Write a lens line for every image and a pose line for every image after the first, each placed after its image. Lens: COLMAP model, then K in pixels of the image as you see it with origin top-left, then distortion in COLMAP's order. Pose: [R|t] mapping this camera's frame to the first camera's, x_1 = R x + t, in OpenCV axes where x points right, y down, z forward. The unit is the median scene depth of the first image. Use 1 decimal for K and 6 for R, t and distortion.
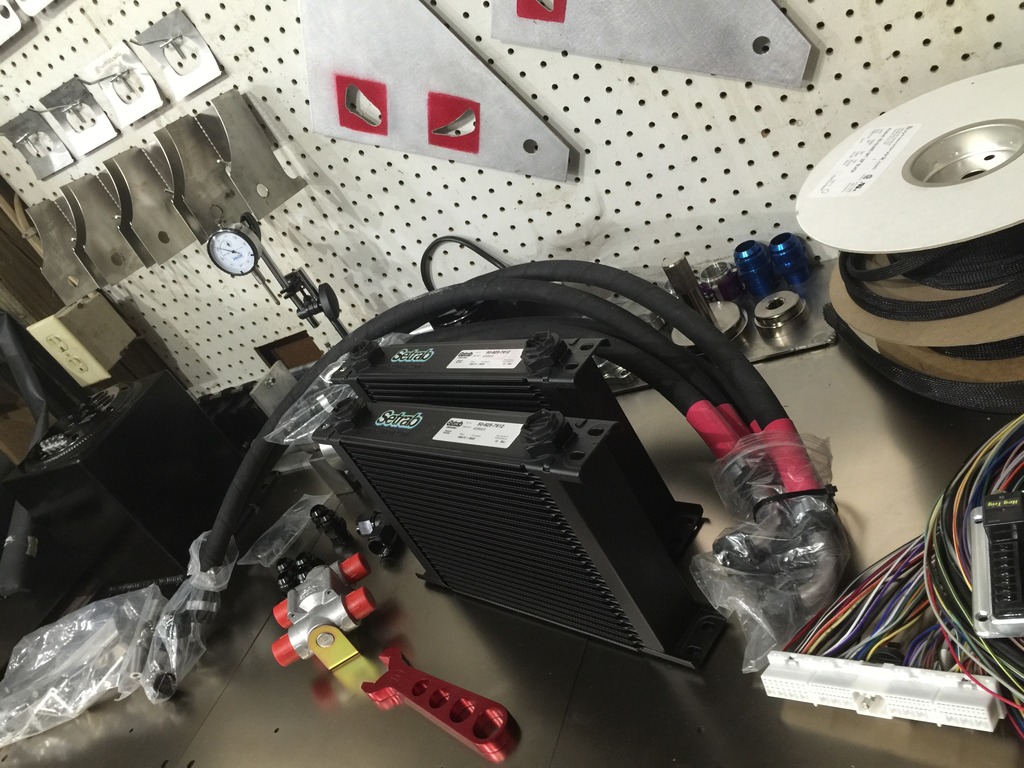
lens RADIAL K [[874.8, 0, 502.9], [0, 874.8, 384.9], [0, 0, 1]] dist [0.082008, -0.111726]
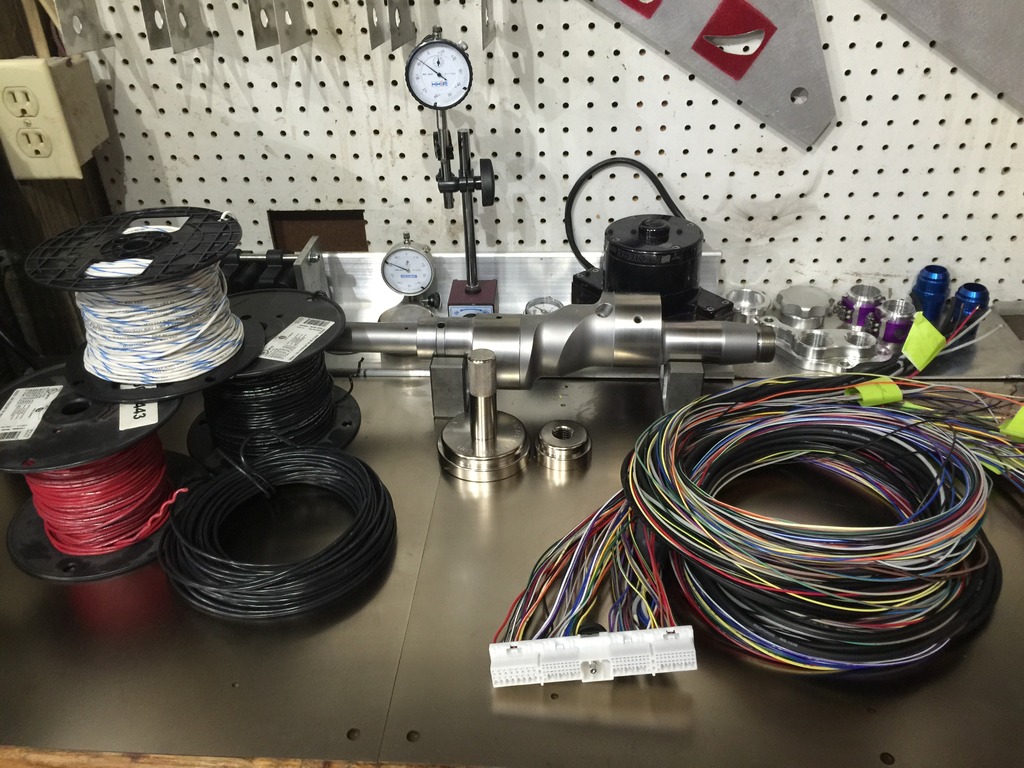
lens RADIAL K [[874.8, 0, 506.8], [0, 874.8, 381.8], [0, 0, 1]] dist [0.082008, -0.111726]
pose [[0.853879, 0.249217, 0.456926, -0.527144], [-0.226352, 0.968352, -0.105166, 0.170416], [-0.468674, -0.013627, 0.883266, 0.287319]]
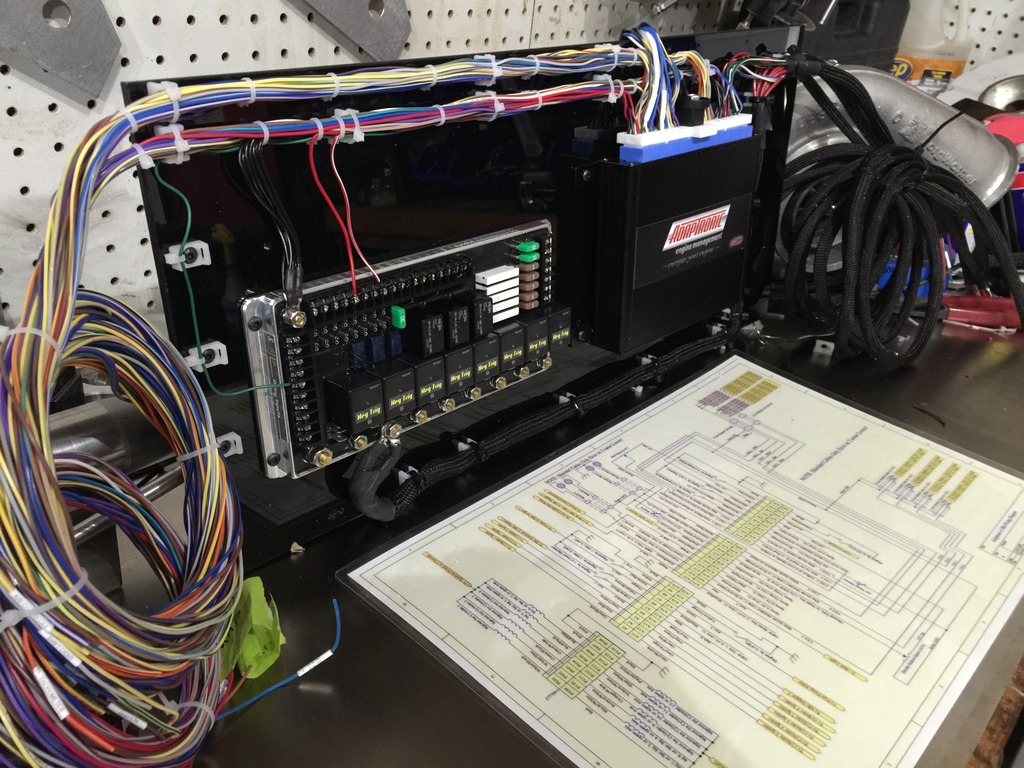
lens RADIAL K [[874.8, 0, 513.1], [0, 874.8, 384.3], [0, 0, 1]] dist [0.082008, -0.111726]
pose [[0.258724, 0.044744, 0.964914, -0.388597], [0.244692, 0.963309, -0.110279, 0.082088], [-0.934445, 0.264639, 0.238283, 0.593769]]
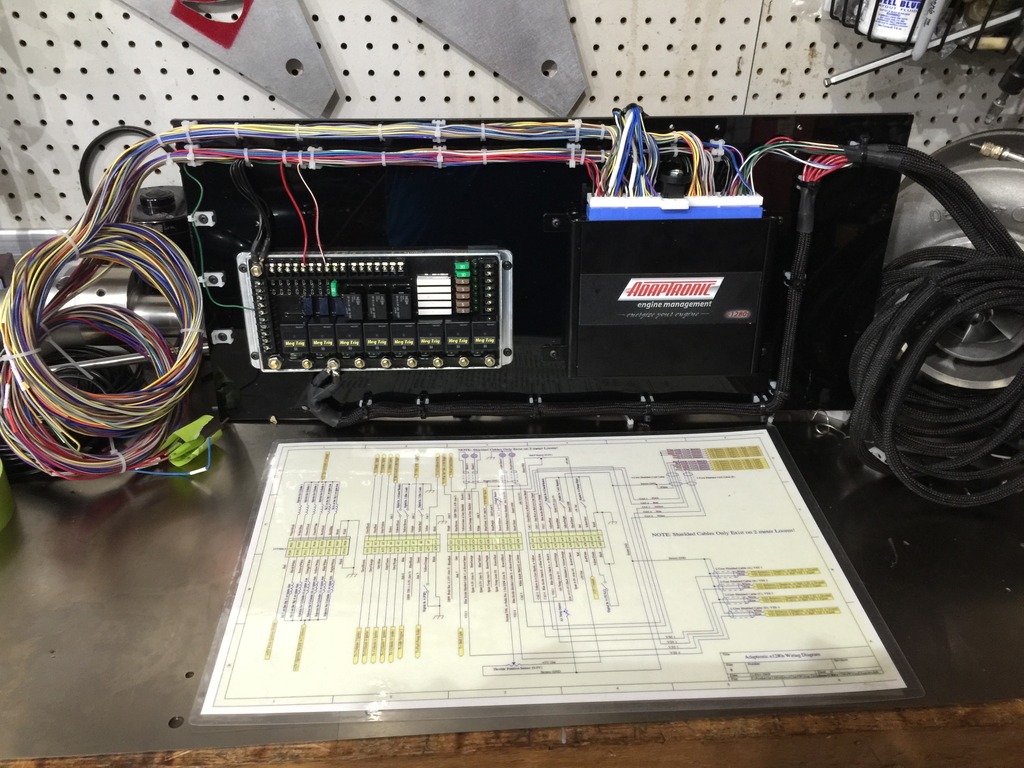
lens RADIAL K [[874.8, 0, 502.5], [0, 874.8, 386.7], [0, 0, 1]] dist [0.082008, -0.111726]
pose [[0.778906, 0.221012, 0.586907, -0.241774], [-0.174369, 0.975265, -0.135845, 0.127290], [-0.602413, 0.003472, 0.798177, 0.123516]]
